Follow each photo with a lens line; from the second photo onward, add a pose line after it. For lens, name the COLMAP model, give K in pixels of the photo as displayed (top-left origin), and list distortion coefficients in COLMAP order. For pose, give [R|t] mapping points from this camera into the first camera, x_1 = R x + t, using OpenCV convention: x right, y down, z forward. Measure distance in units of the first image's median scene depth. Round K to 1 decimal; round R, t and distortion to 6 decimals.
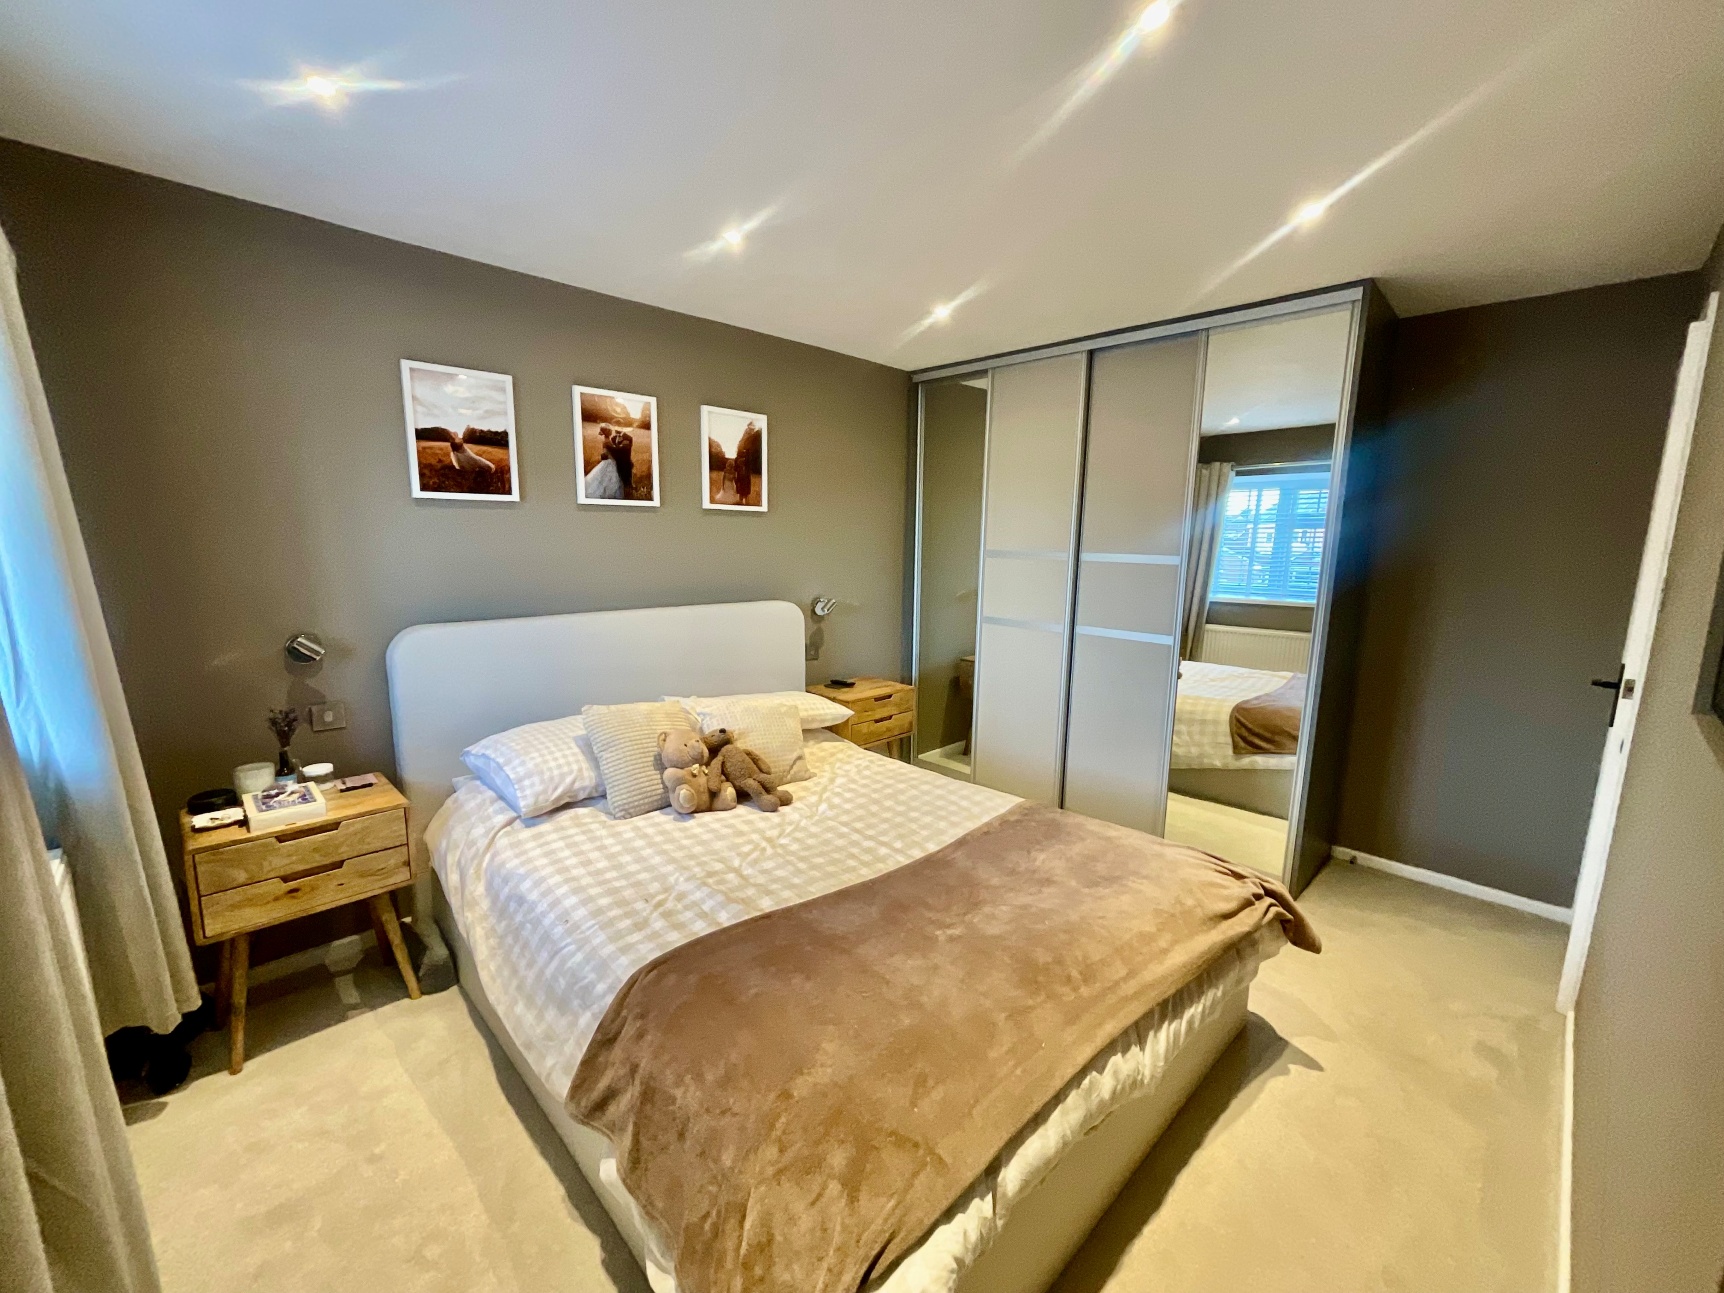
lens RADIAL K [[696.6, 0, 850.8], [0, 696.6, 650.1], [0, 0, 1]] dist [-0.002396, 0.004038]
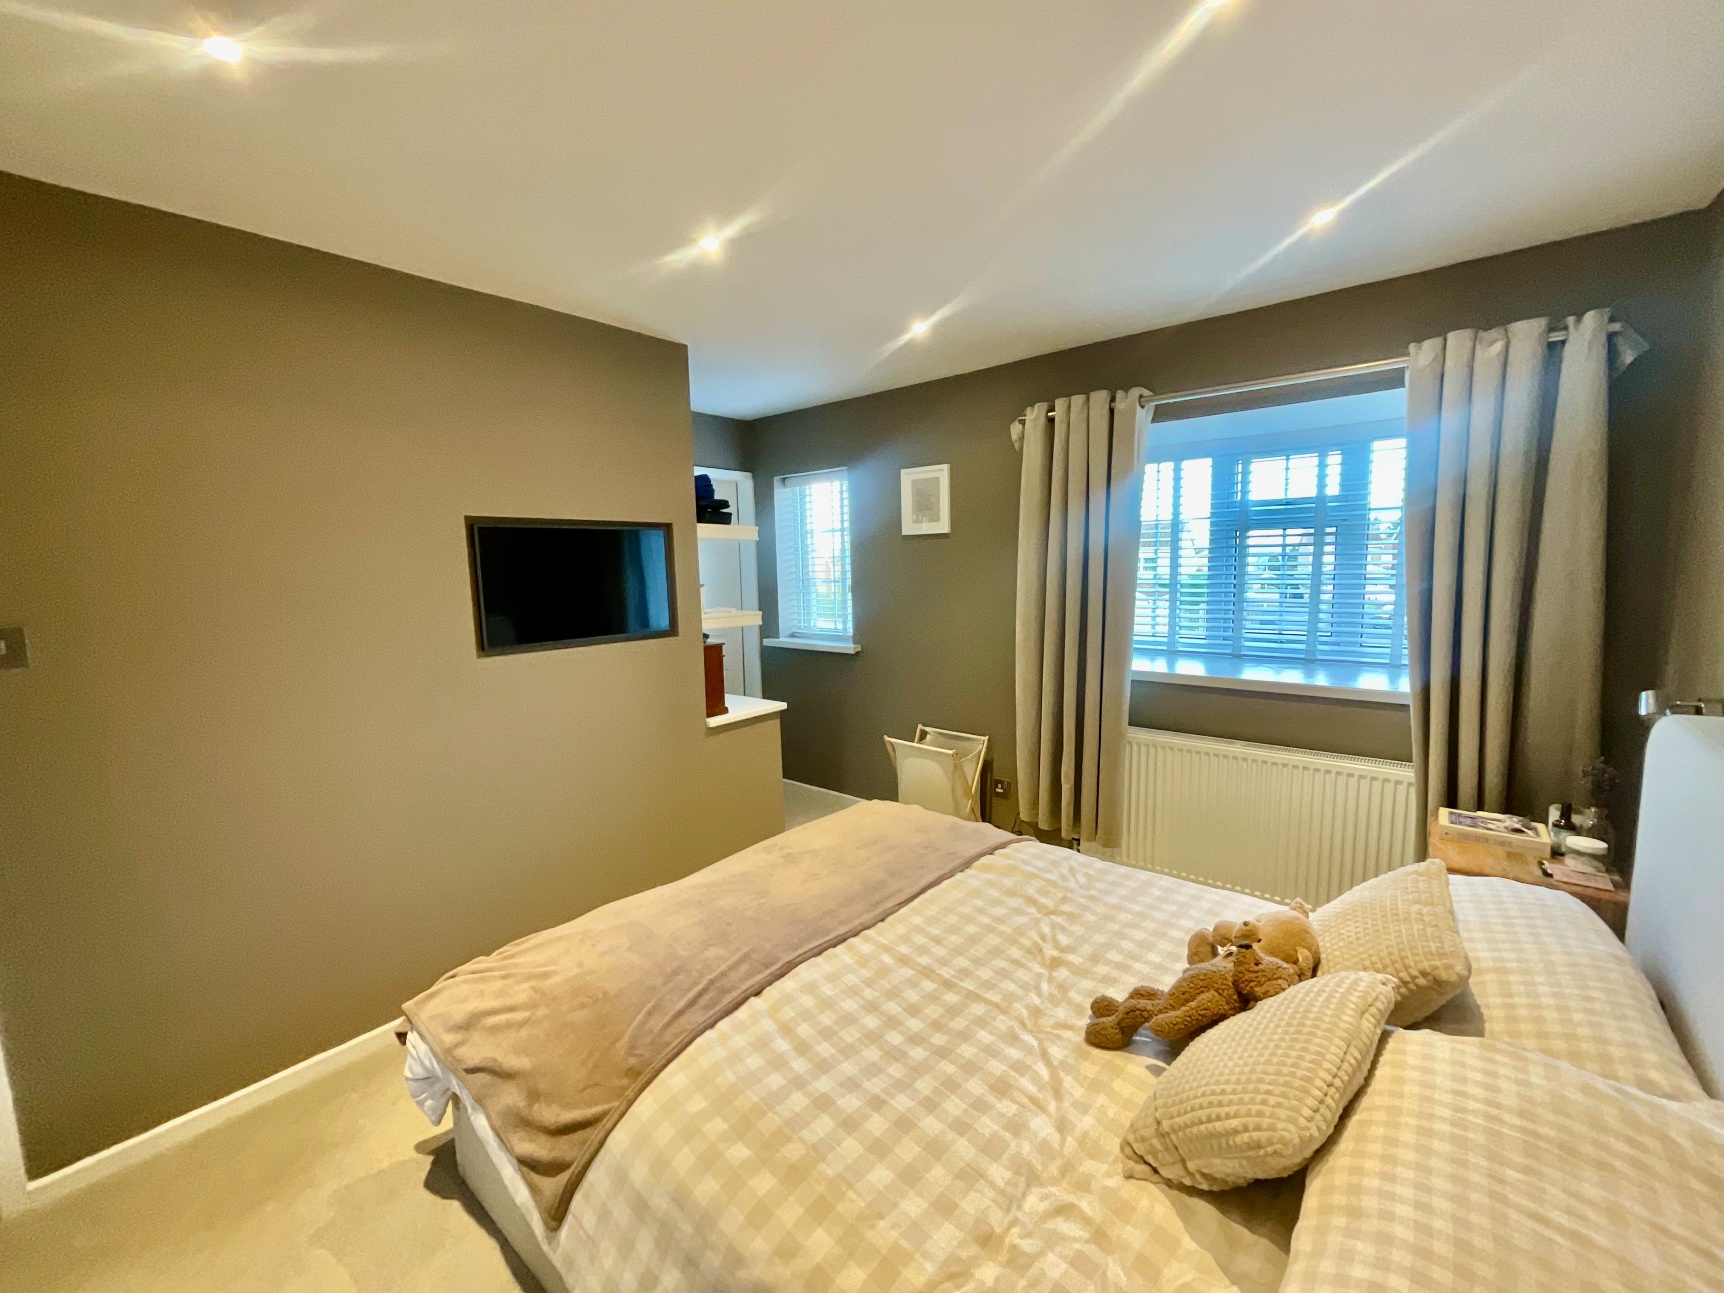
lens RADIAL K [[696.6, 0, 850.8], [0, 696.6, 650.1], [0, 0, 1]] dist [-0.002396, 0.004038]
pose [[-0.995739, 0.018783, -0.090281, 0.154307], [-0.007986, 0.957793, 0.287348, -0.253021], [0.091868, 0.286844, -0.953562, 1.457169]]
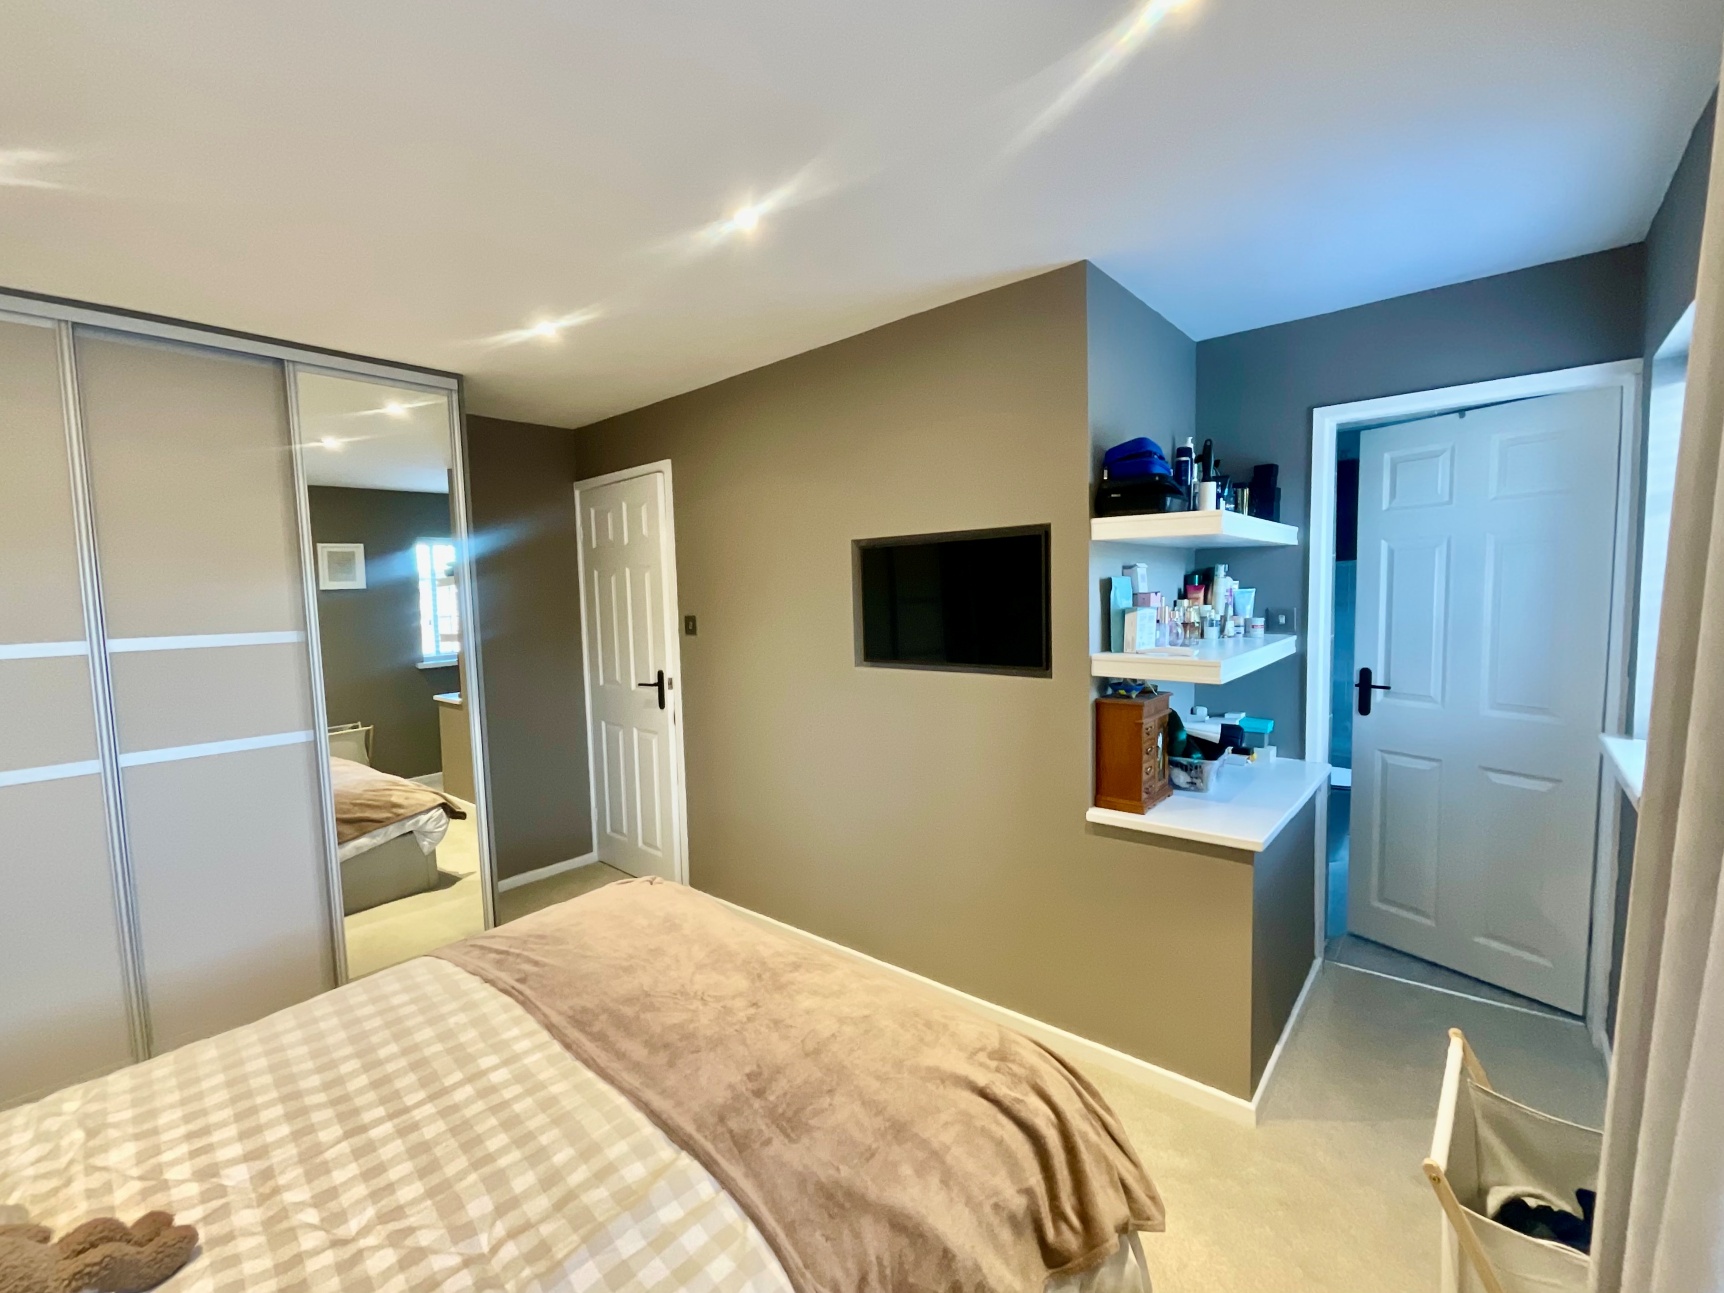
lens RADIAL K [[739.4, 0, 871.7], [0, 739.4, 649.0], [0, 0, 1]] dist [0.000965, 0.000573]
pose [[-0.101287, -0.089569, 0.990817, -0.564595], [0.189870, 0.975892, 0.107630, -0.102367], [-0.976571, 0.199028, -0.081839, 0.544228]]
